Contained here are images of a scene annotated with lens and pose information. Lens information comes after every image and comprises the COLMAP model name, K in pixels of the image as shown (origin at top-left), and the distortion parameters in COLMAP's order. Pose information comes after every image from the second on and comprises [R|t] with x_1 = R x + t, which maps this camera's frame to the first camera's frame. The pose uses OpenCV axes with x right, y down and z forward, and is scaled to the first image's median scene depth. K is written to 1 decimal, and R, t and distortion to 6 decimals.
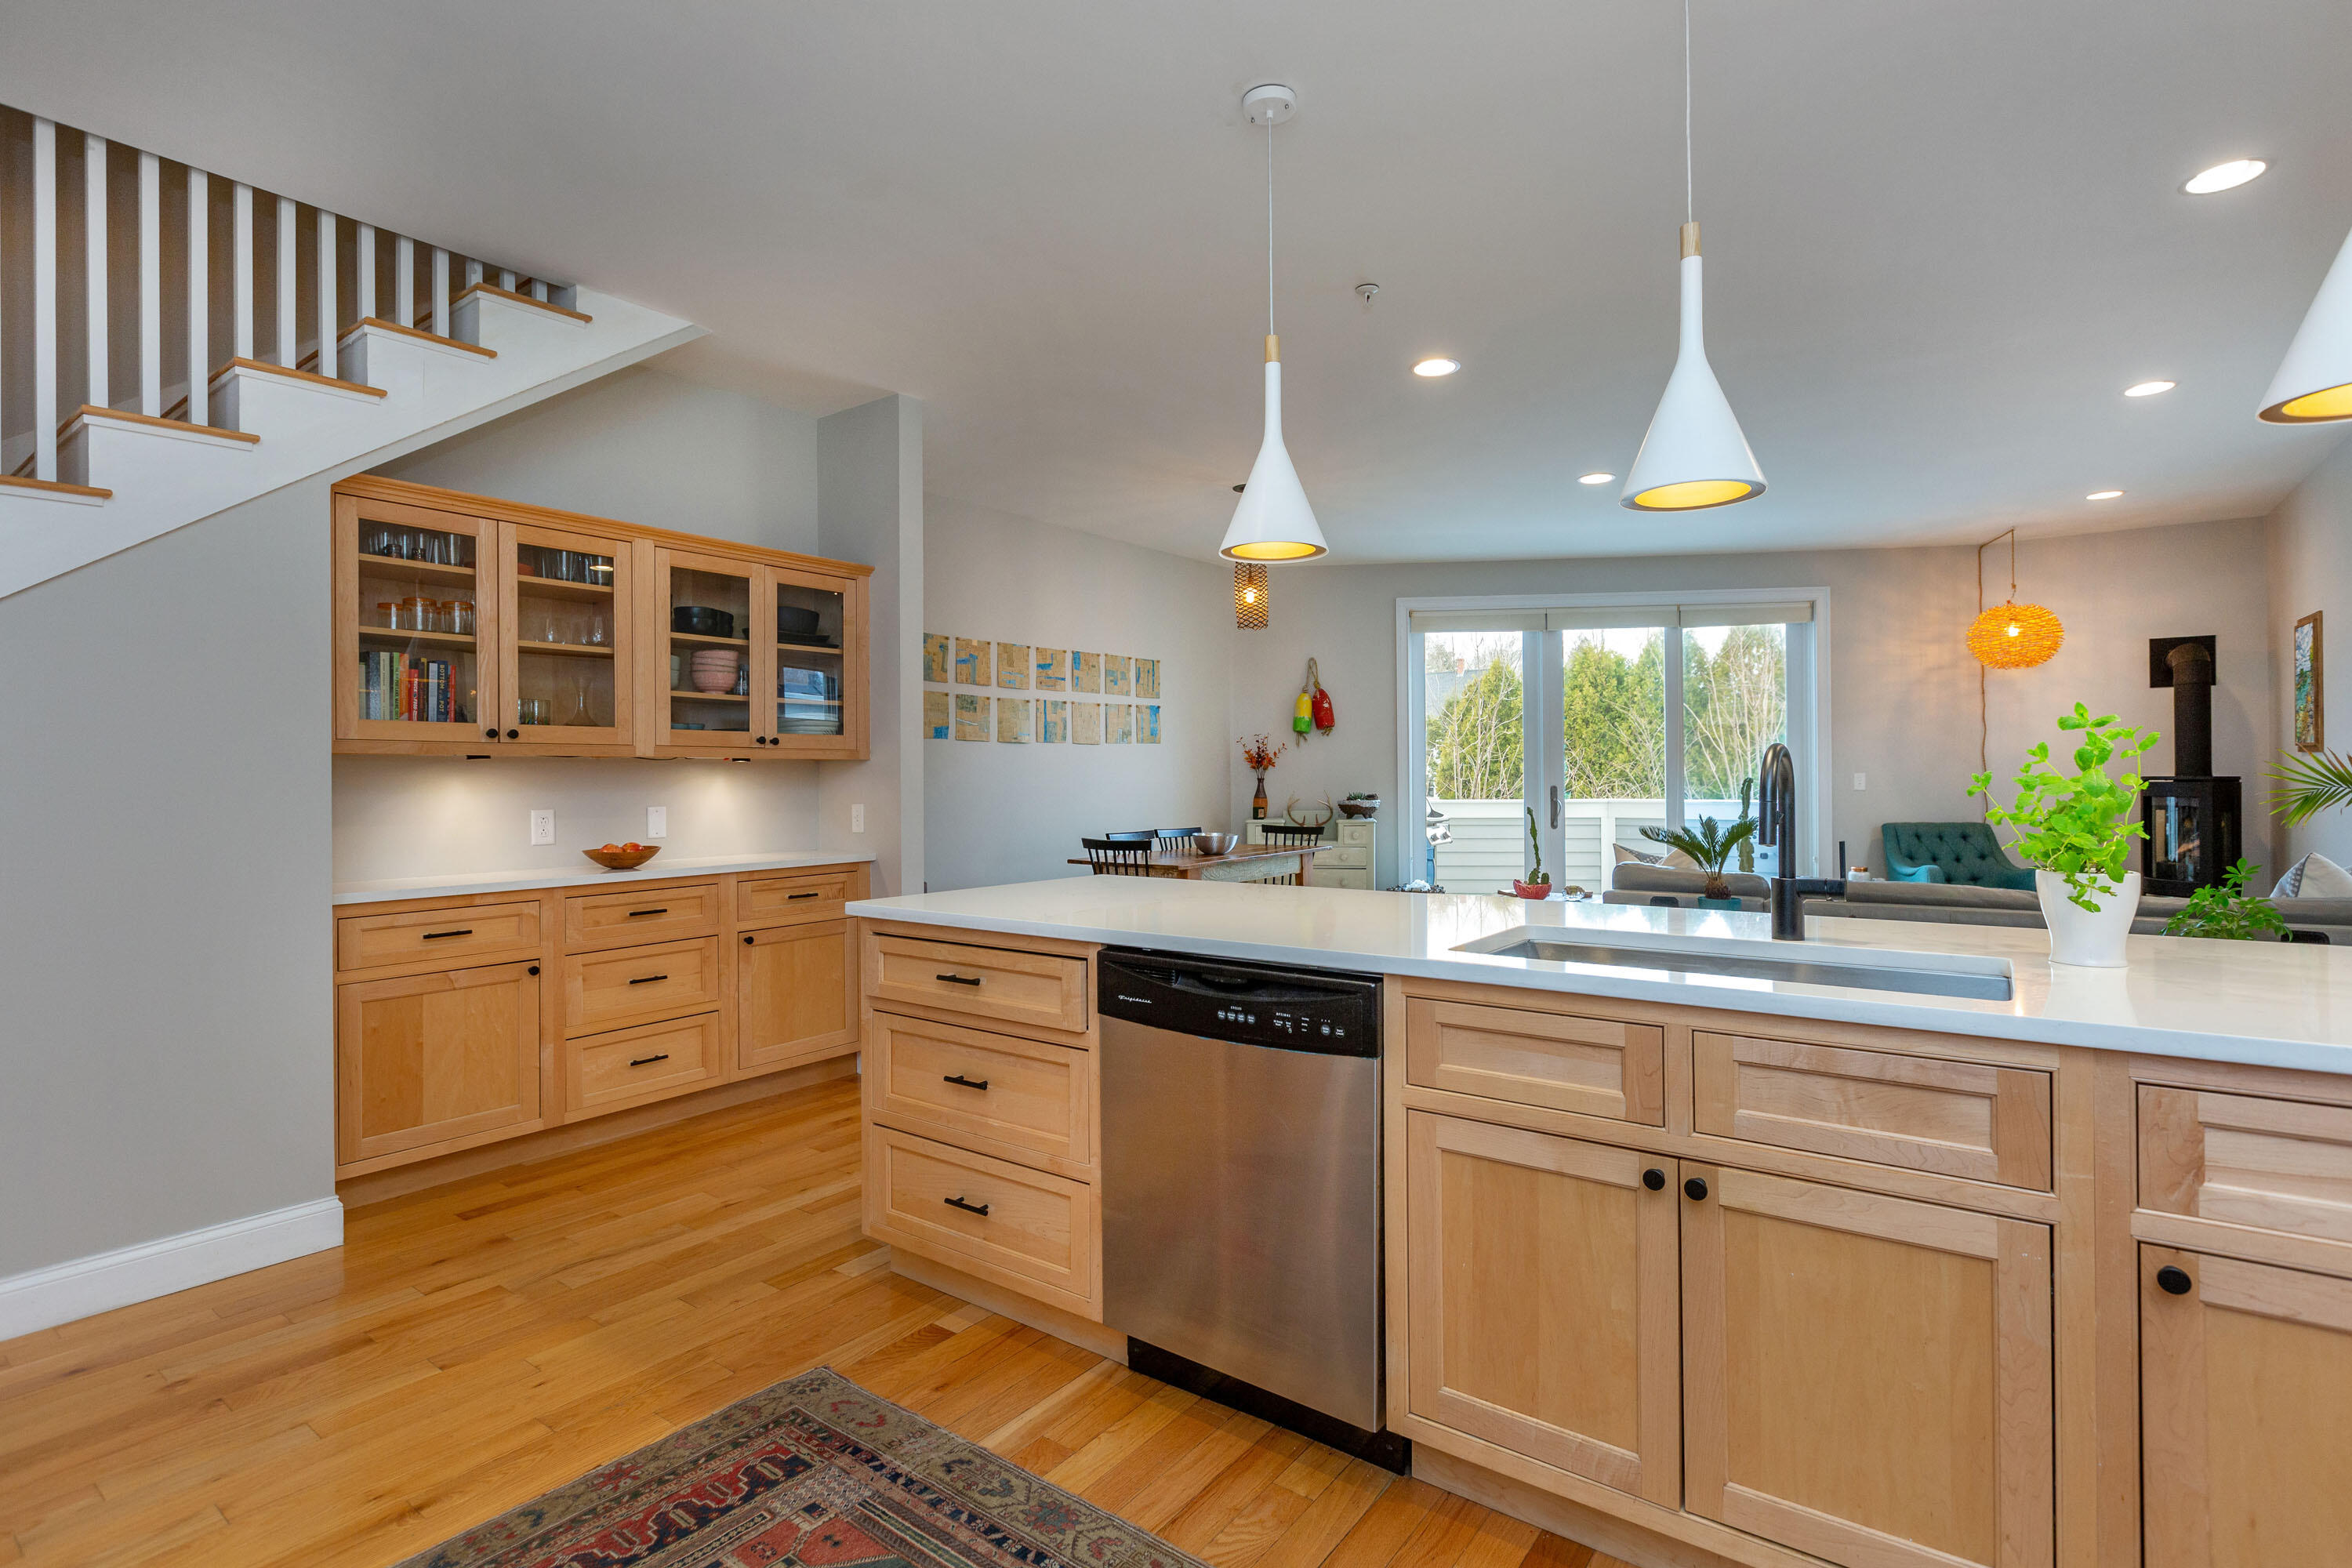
lens RADIAL K [[1137.4, 0, 1186.7], [0, 1137.4, 772.8], [0, 0, 1]] dist [-0.005297, 0.001007]
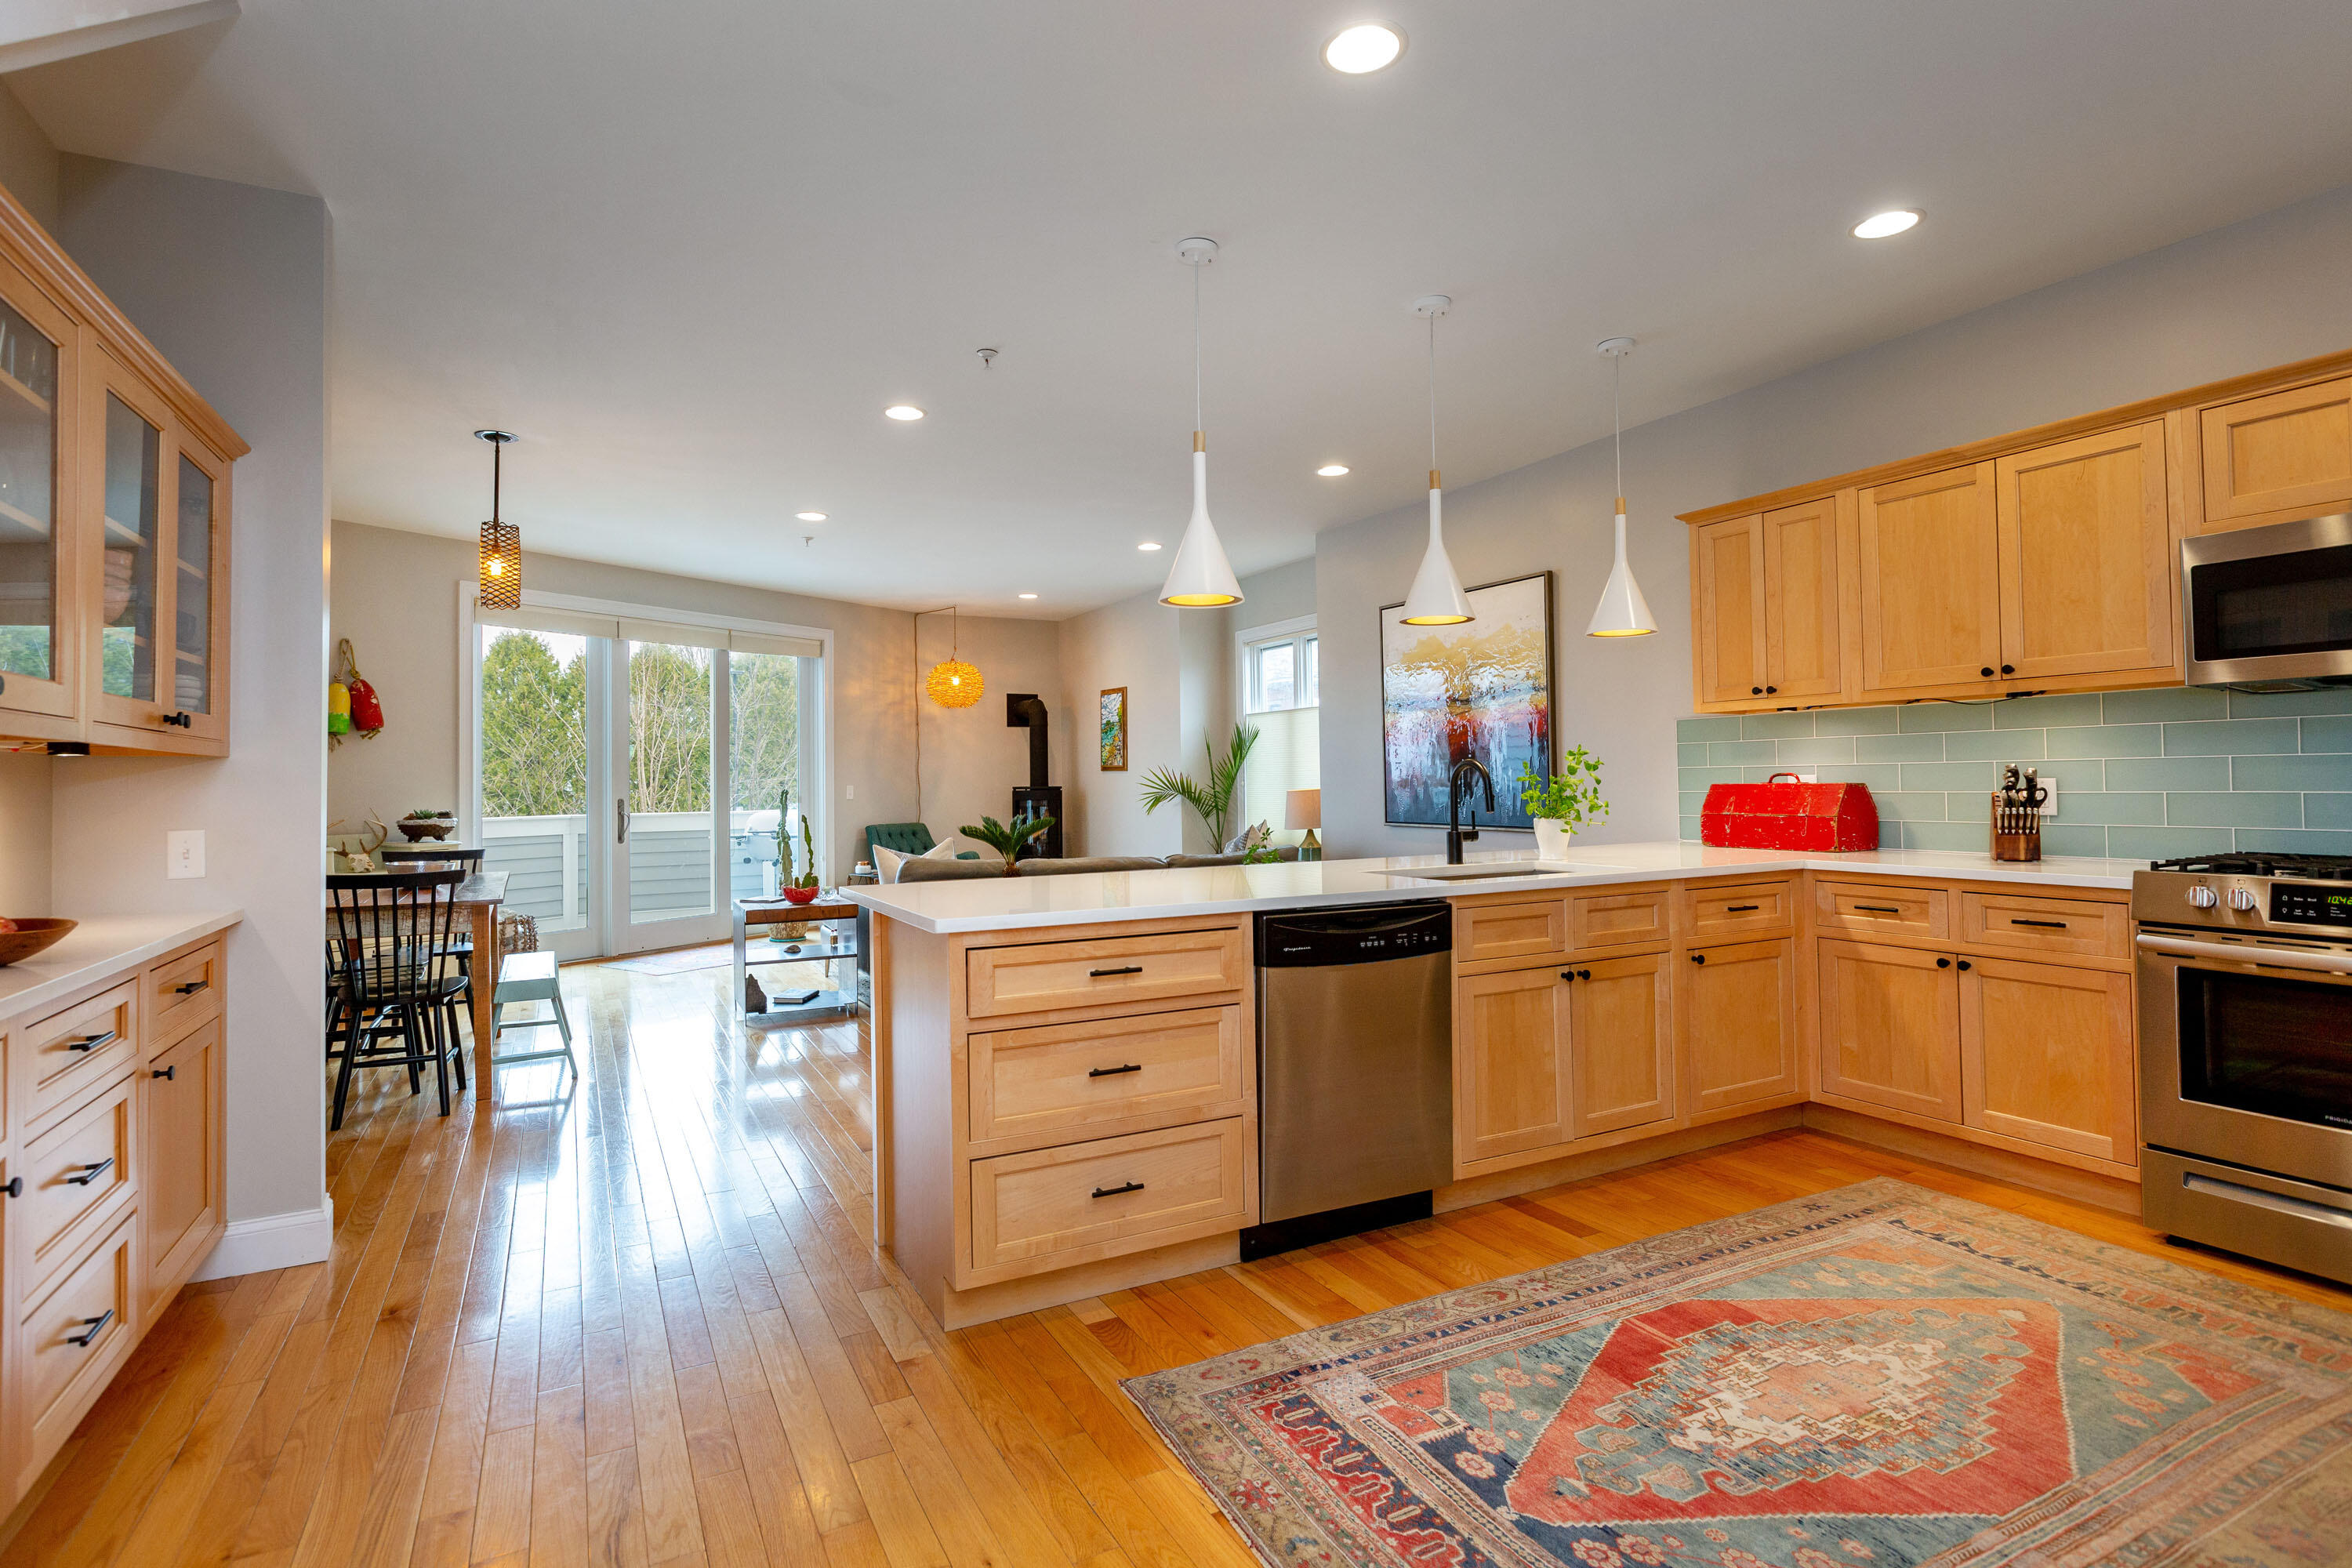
lens RADIAL K [[1137.4, 0, 1168.6], [0, 1137.4, 760.8], [0, 0, 1]] dist [-0.005297, 0.001007]
pose [[0.431810, 0.018291, 0.901779, -0.512441], [0.006686, 0.999702, -0.023479, 0.006509], [-0.901940, 0.016168, 0.431559, 0.231320]]
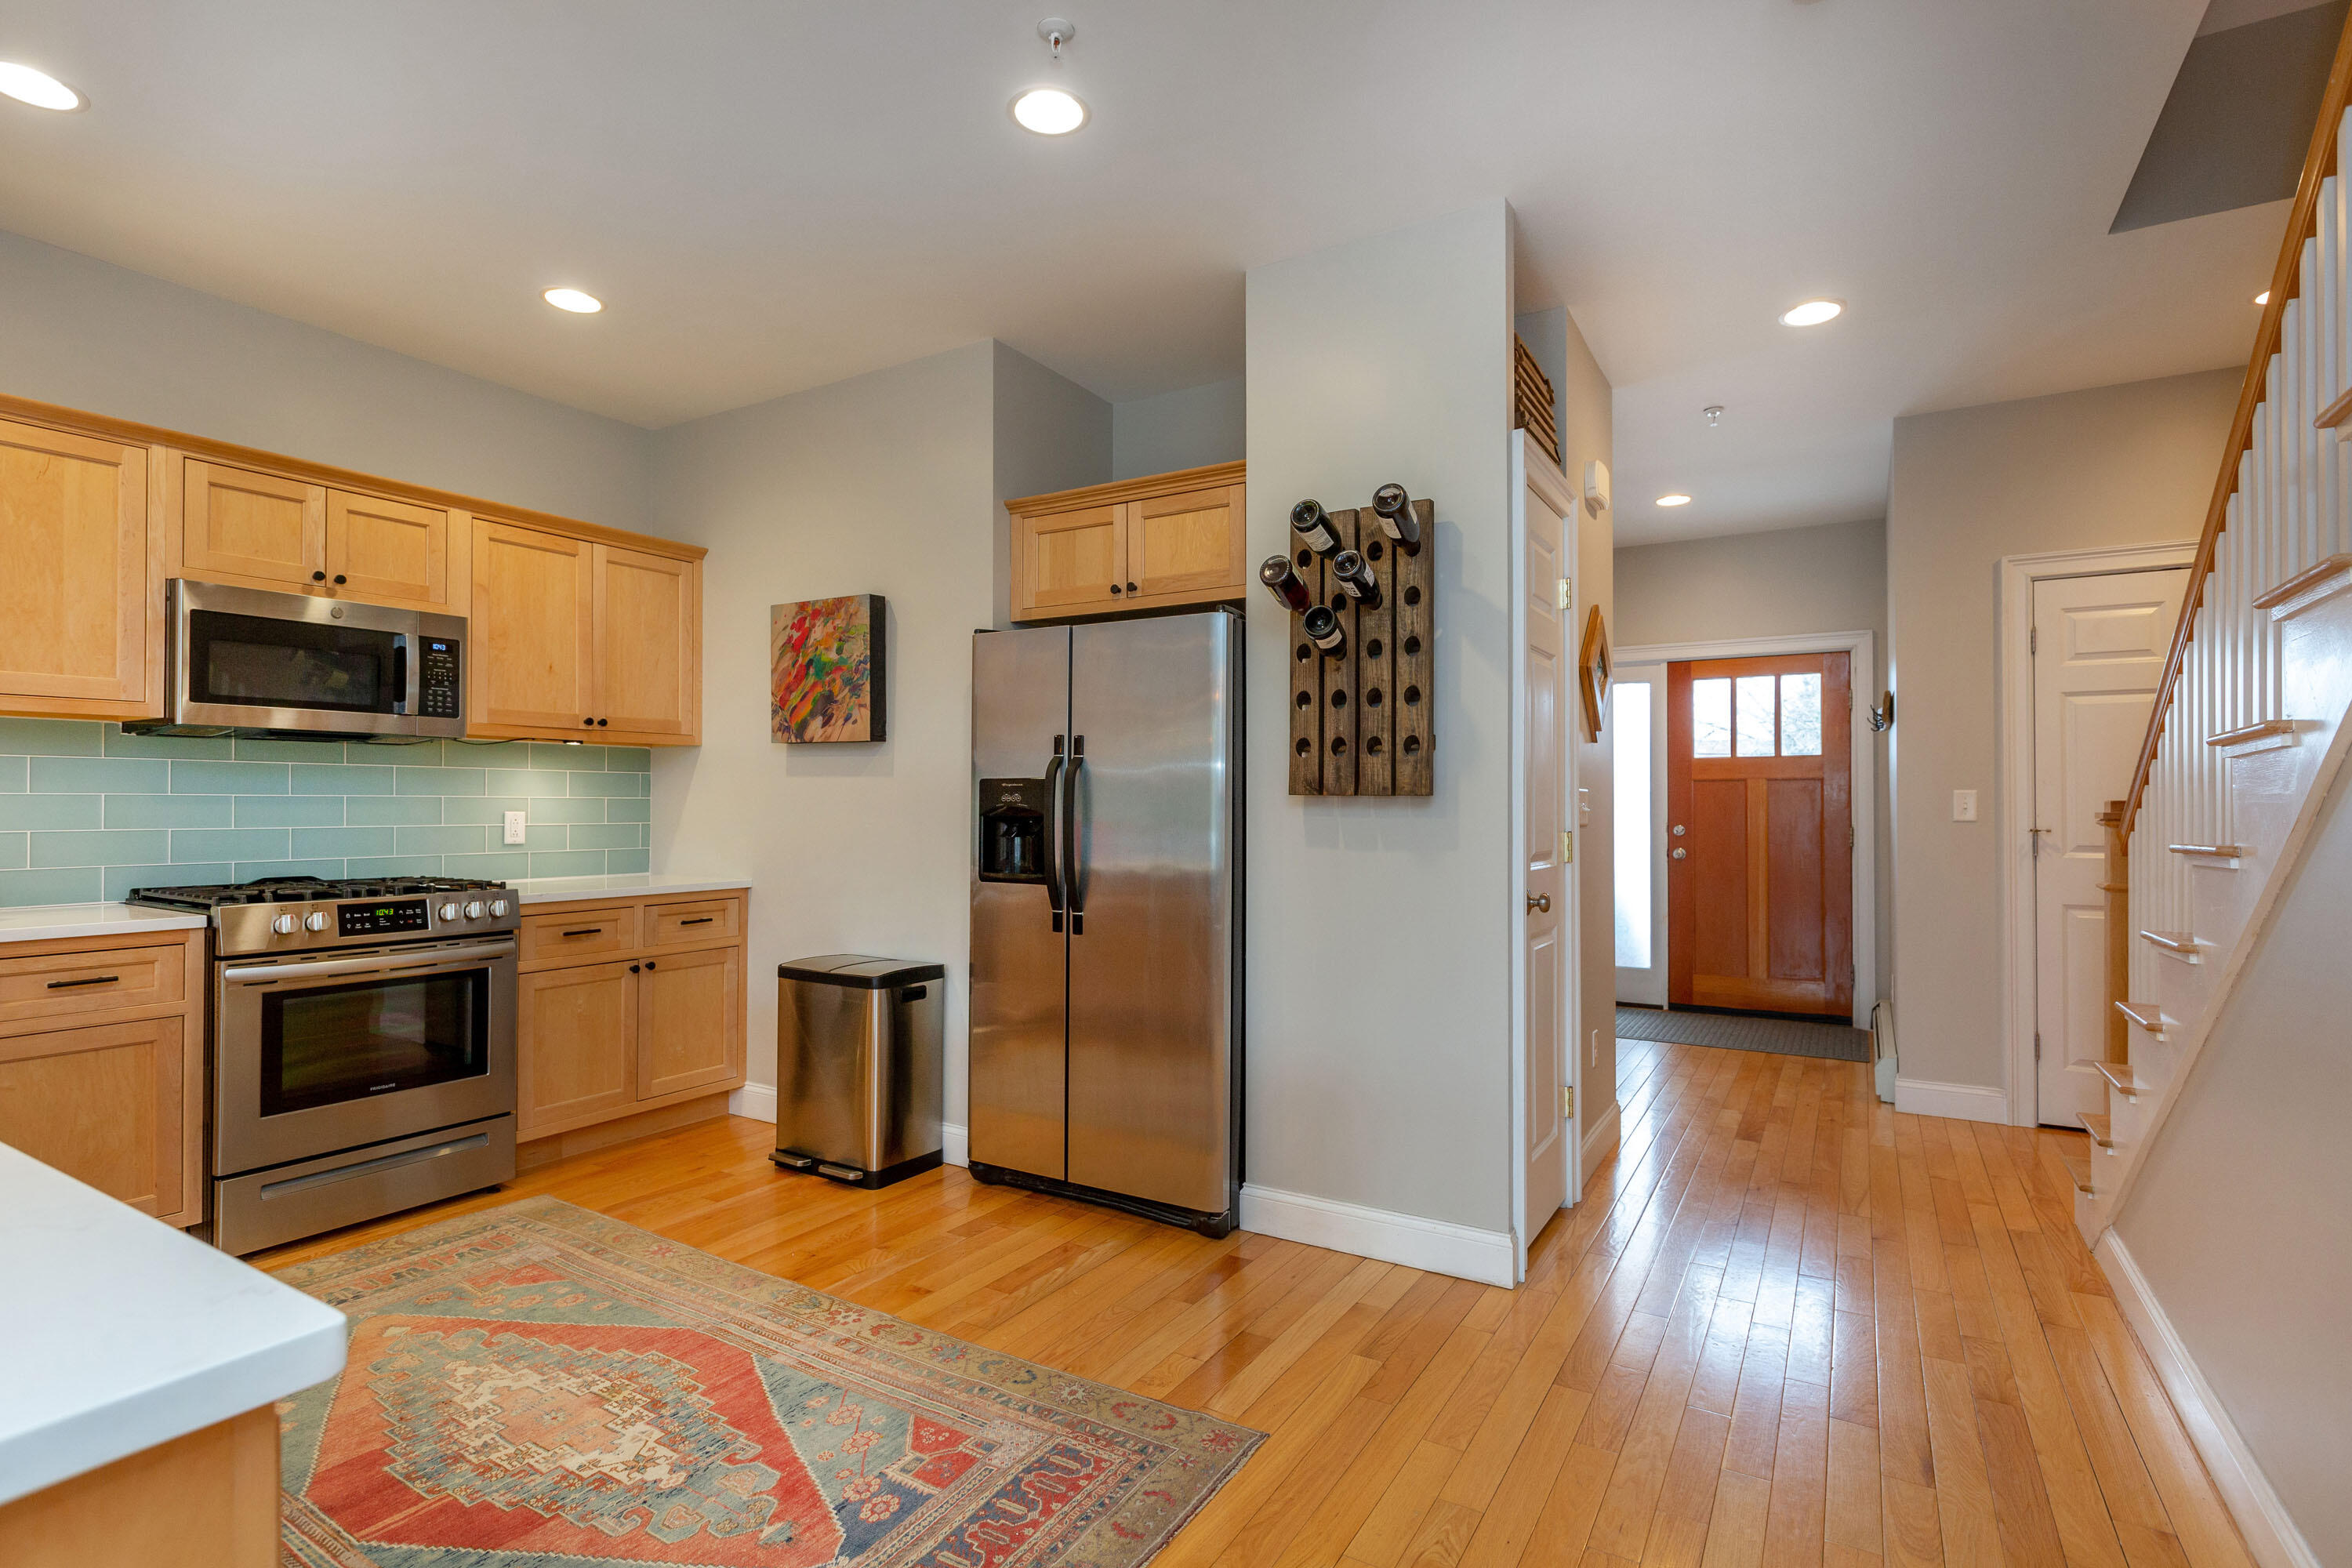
lens RADIAL K [[1137.4, 0, 1151.4], [0, 1137.4, 799.7], [0, 0, 1]] dist [-0.005297, 0.001007]
pose [[-0.996797, 0.005762, -0.079765, -0.222052], [0.006253, 0.999963, -0.005903, 0.003640], [0.079728, -0.006382, -0.996796, 0.633117]]
